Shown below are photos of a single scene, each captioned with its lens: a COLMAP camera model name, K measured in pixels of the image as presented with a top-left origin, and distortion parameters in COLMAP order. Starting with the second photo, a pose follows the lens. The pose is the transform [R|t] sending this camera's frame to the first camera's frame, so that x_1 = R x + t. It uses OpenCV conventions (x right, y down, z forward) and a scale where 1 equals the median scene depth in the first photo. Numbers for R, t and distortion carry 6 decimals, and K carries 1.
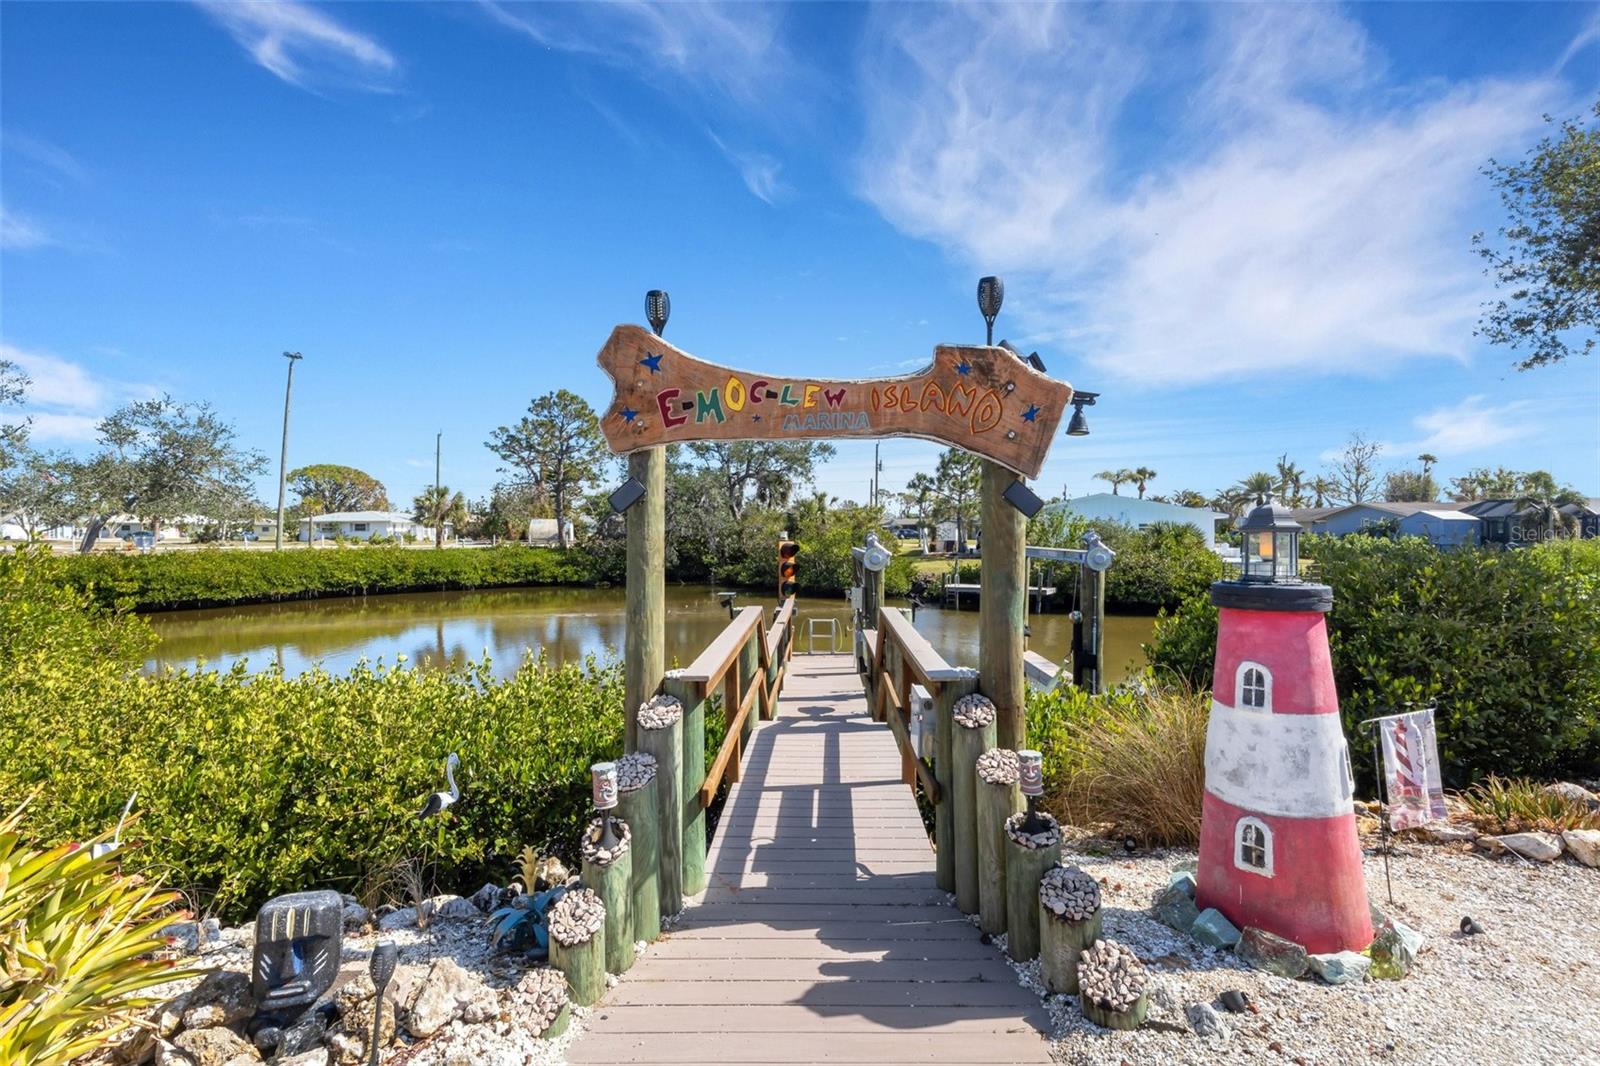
lens RADIAL K [[749.0, 0, 783.5], [0, 749.0, 534.3], [0, 0, 1]] dist [0.002784, 0.000230]
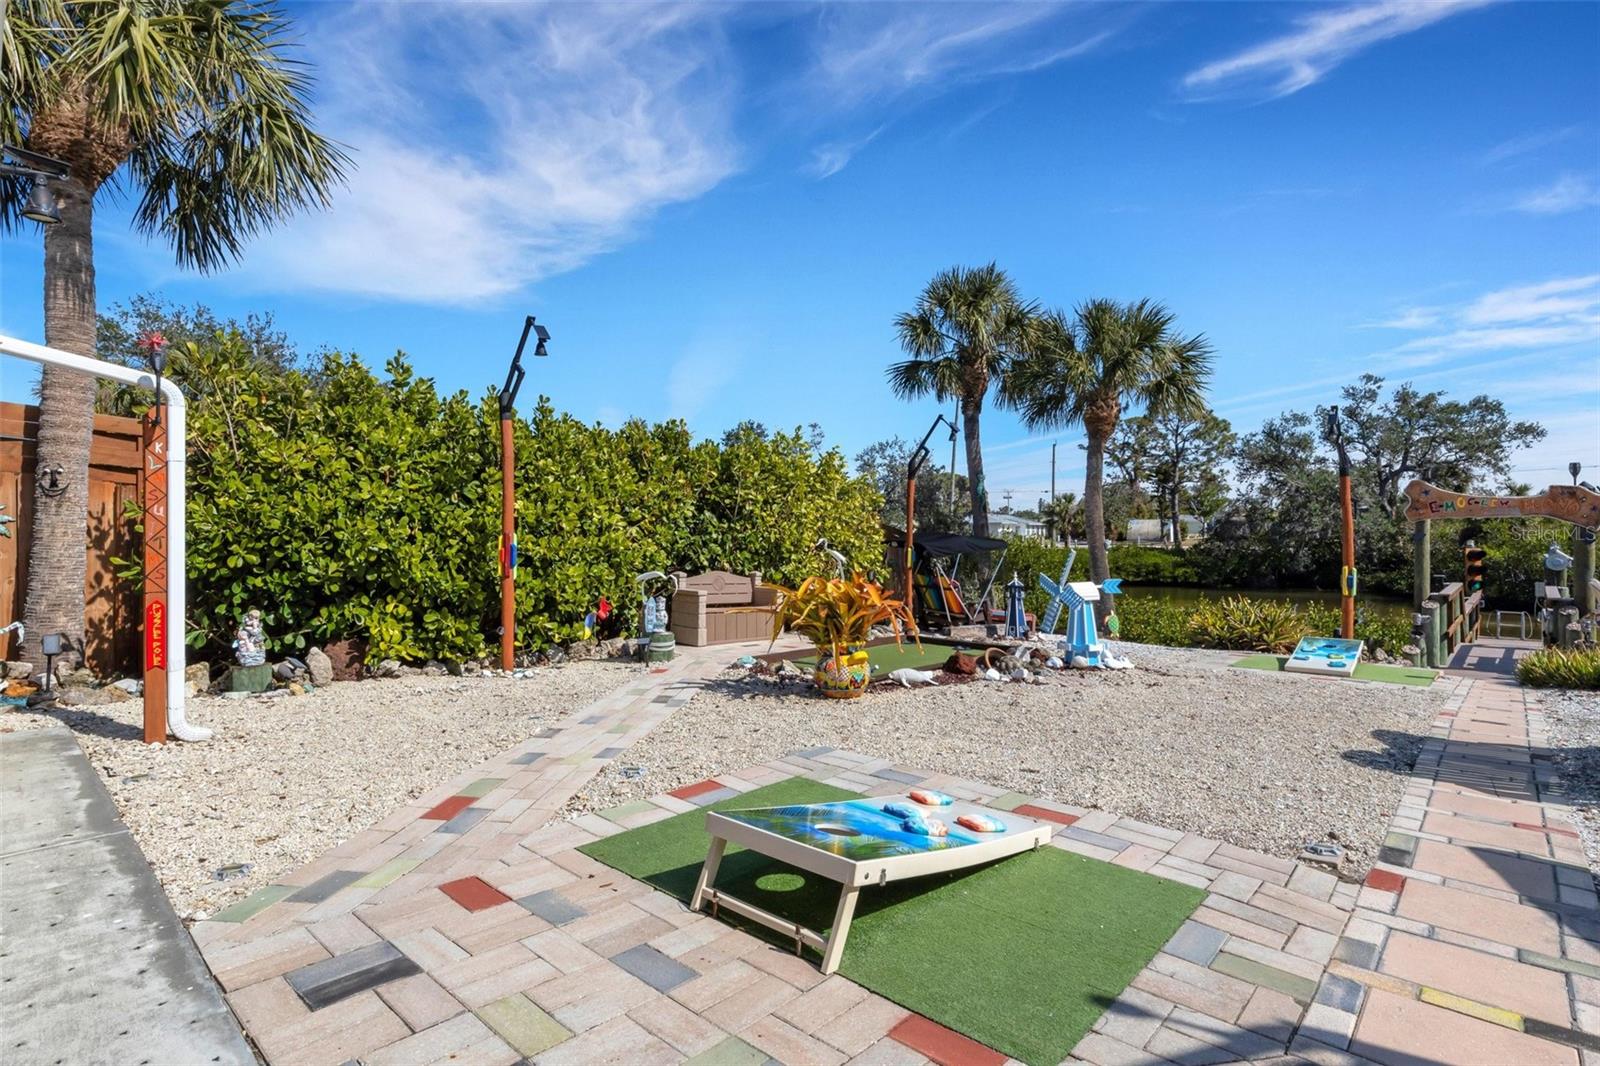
lens RADIAL K [[794.3, 0, 800.0], [0, 794.3, 533.0], [0, 0, 1]] dist [-0.003278, 0.000614]
pose [[0.771091, 0.001901, -0.636722, -0.004438], [-0.002574, 0.999997, -0.000131, -0.002854], [0.636720, 0.001740, 0.771093, -0.166849]]
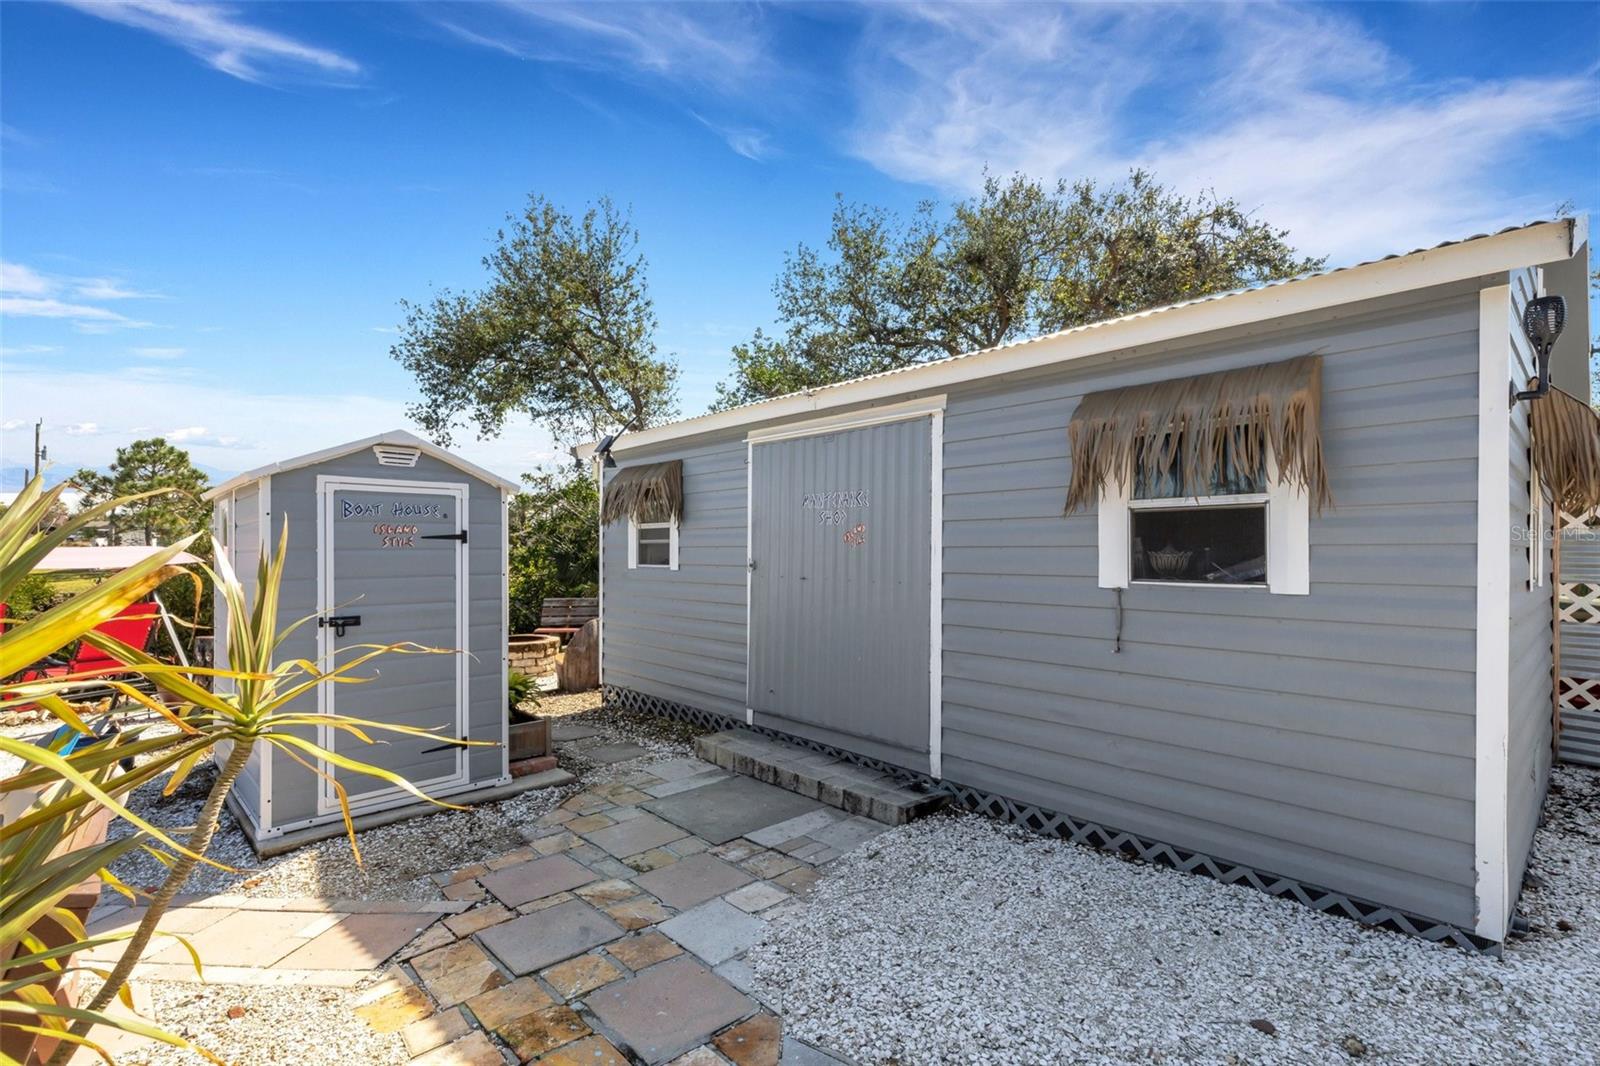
lens RADIAL K [[757.3, 0, 813.2], [0, 757.3, 544.6], [0, 0, 1]] dist [0.004590, 0.000406]
pose [[0.644364, 0.005936, 0.764696, 0.062033], [-0.006730, 0.999975, -0.002091, -0.005546], [-0.764689, -0.003799, 0.644388, -0.120127]]
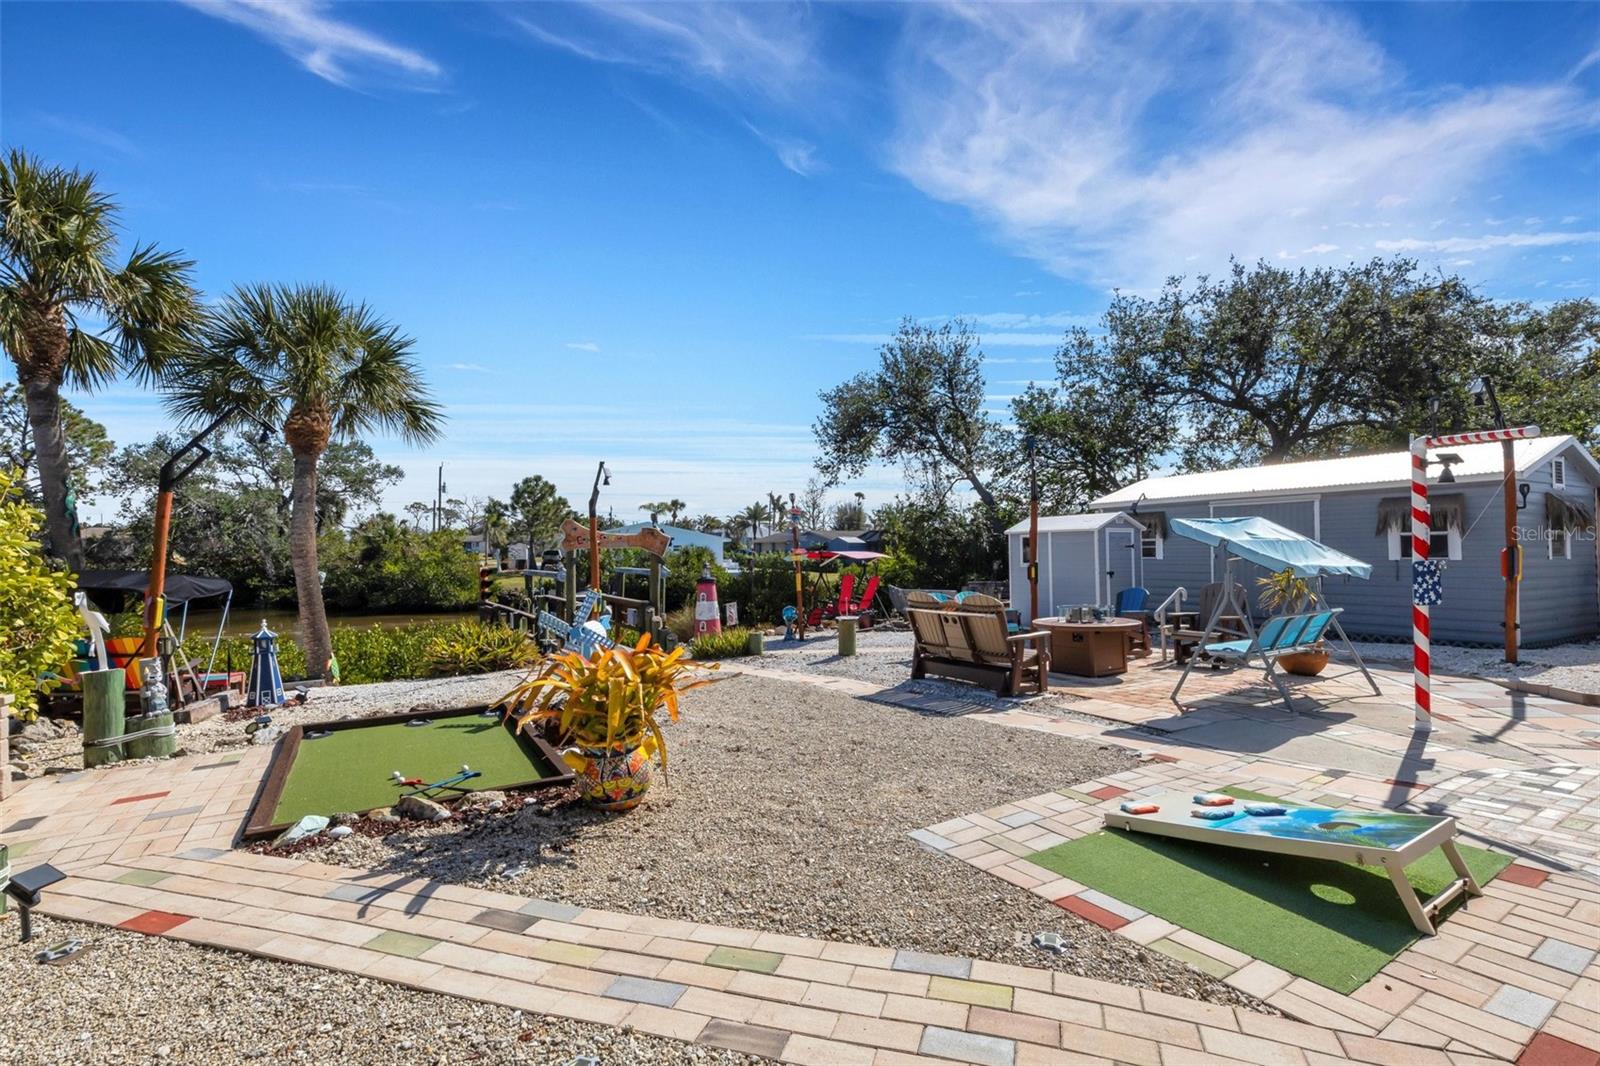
lens RADIAL K [[723.7, 0, 802.6], [0, 723.7, 538.8], [0, 0, 1]] dist [0.004295, 0.000613]
pose [[0.812346, 0.003664, 0.583165, -0.077429], [0.005427, 0.999889, -0.013843, -0.005971], [-0.583151, 0.014410, 0.812236, -0.154562]]
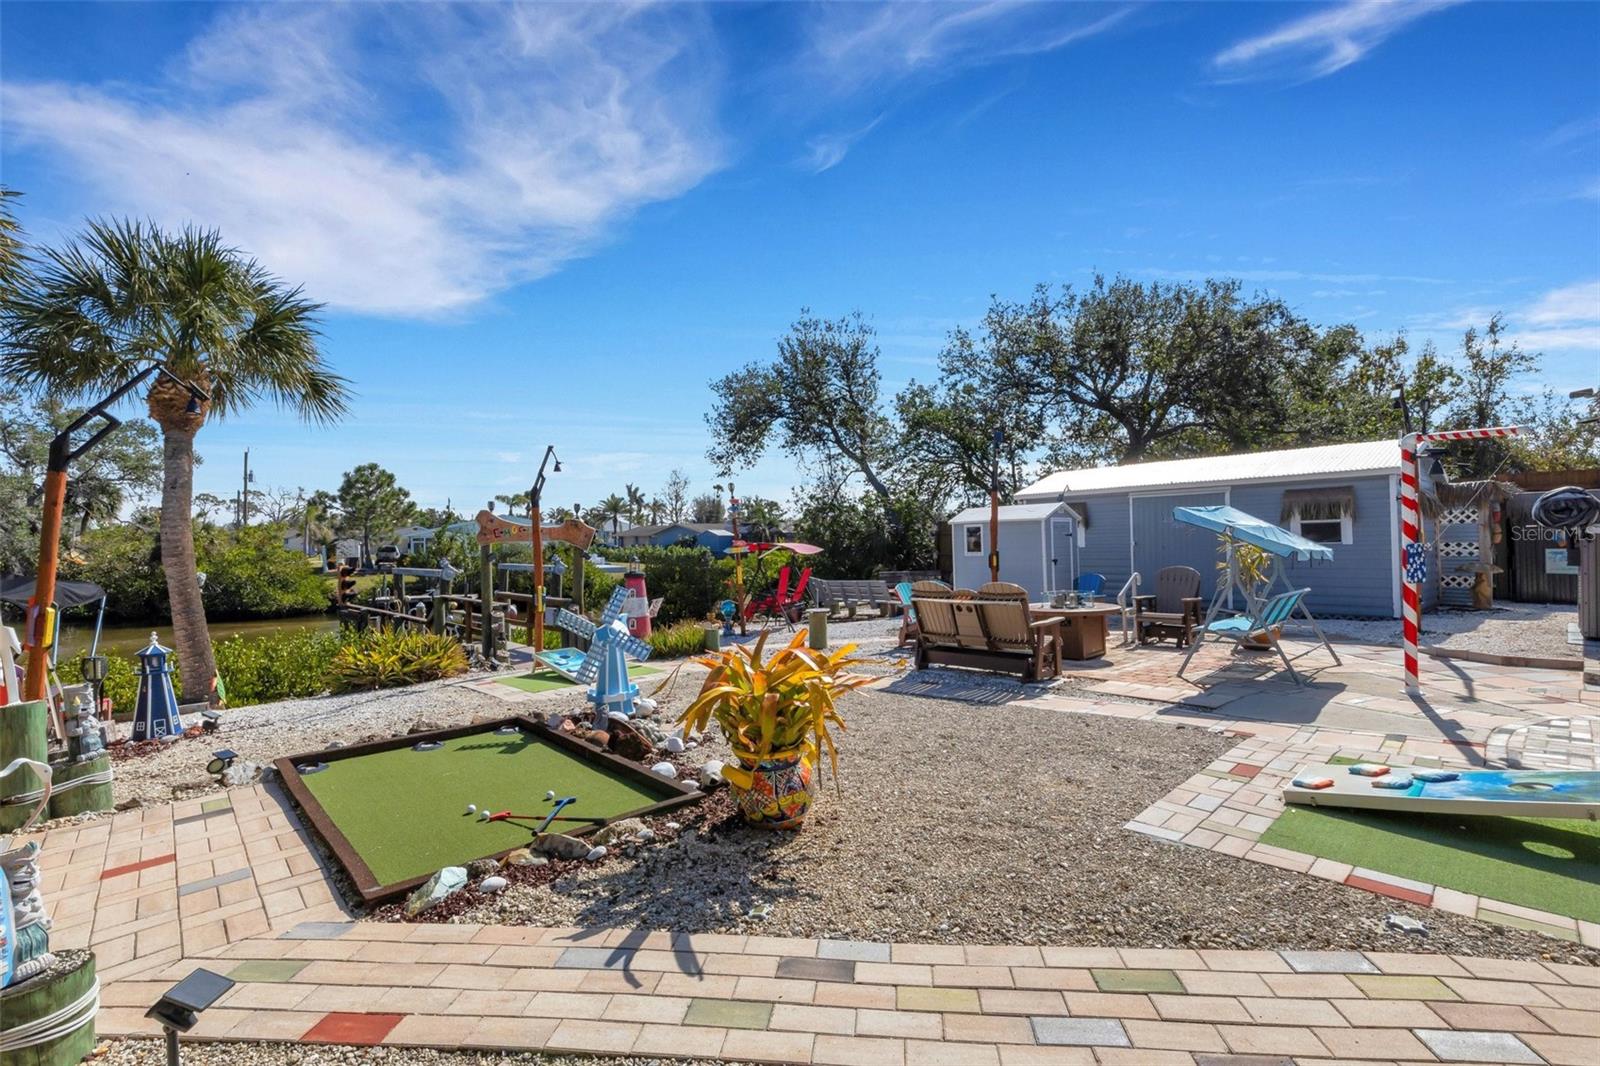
lens RADIAL K [[728.8, 0, 803.8], [0, 728.8, 532.4], [0, 0, 1]] dist [0.006805, 0.000231]
pose [[0.681378, -0.001869, 0.731929, -0.092662], [0.014749, 0.999829, -0.011178, -0.005737], [-0.731783, 0.018411, 0.681289, -0.135857]]
